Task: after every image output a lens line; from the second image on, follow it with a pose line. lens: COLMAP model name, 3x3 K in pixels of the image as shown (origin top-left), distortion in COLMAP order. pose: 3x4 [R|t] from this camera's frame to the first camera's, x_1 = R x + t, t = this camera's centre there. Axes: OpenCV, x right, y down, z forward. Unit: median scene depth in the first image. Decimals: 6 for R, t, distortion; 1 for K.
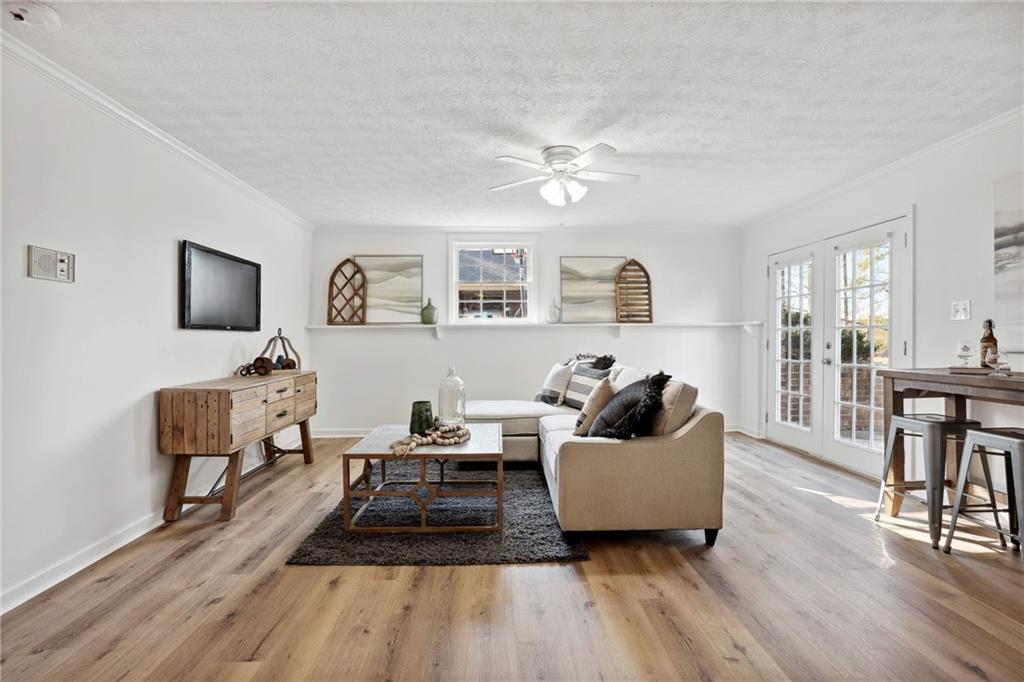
lens RADIAL K [[462.3, 0, 511.3], [0, 462.3, 343.1], [0, 0, 1]] dist [-0.013760, -0.000064]
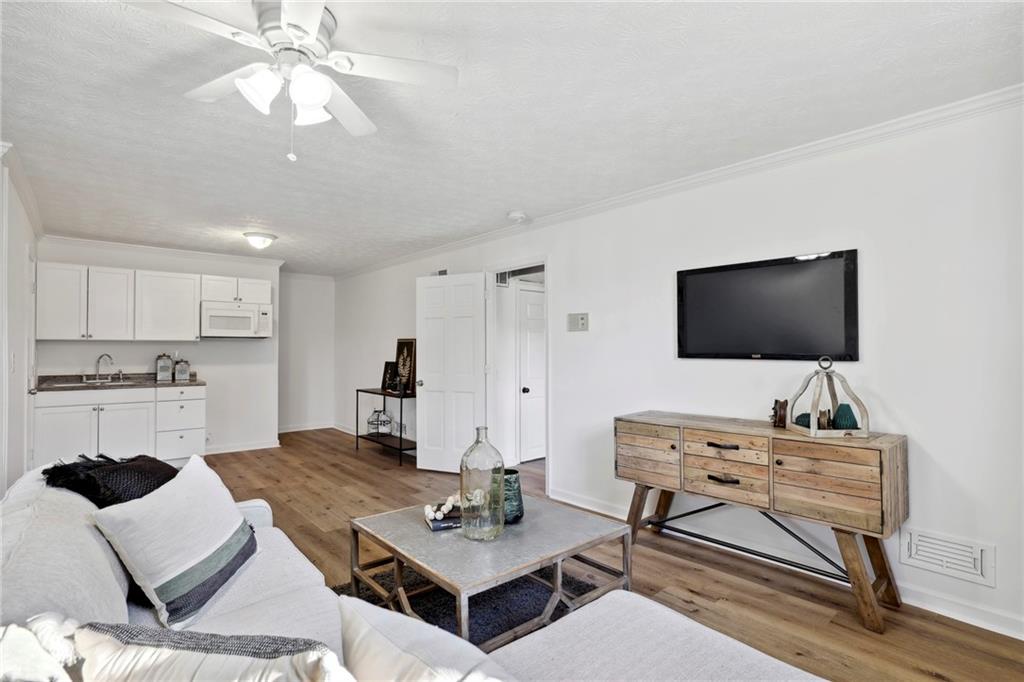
lens RADIAL K [[462.3, 0, 511.3], [0, 462.3, 343.1], [0, 0, 1]] dist [-0.013760, -0.000064]
pose [[-0.755656, -0.011983, -0.654859, 0.218128], [-0.009171, 0.999928, -0.007715, -0.047112], [0.654904, 0.000176, -0.755712, 1.367200]]
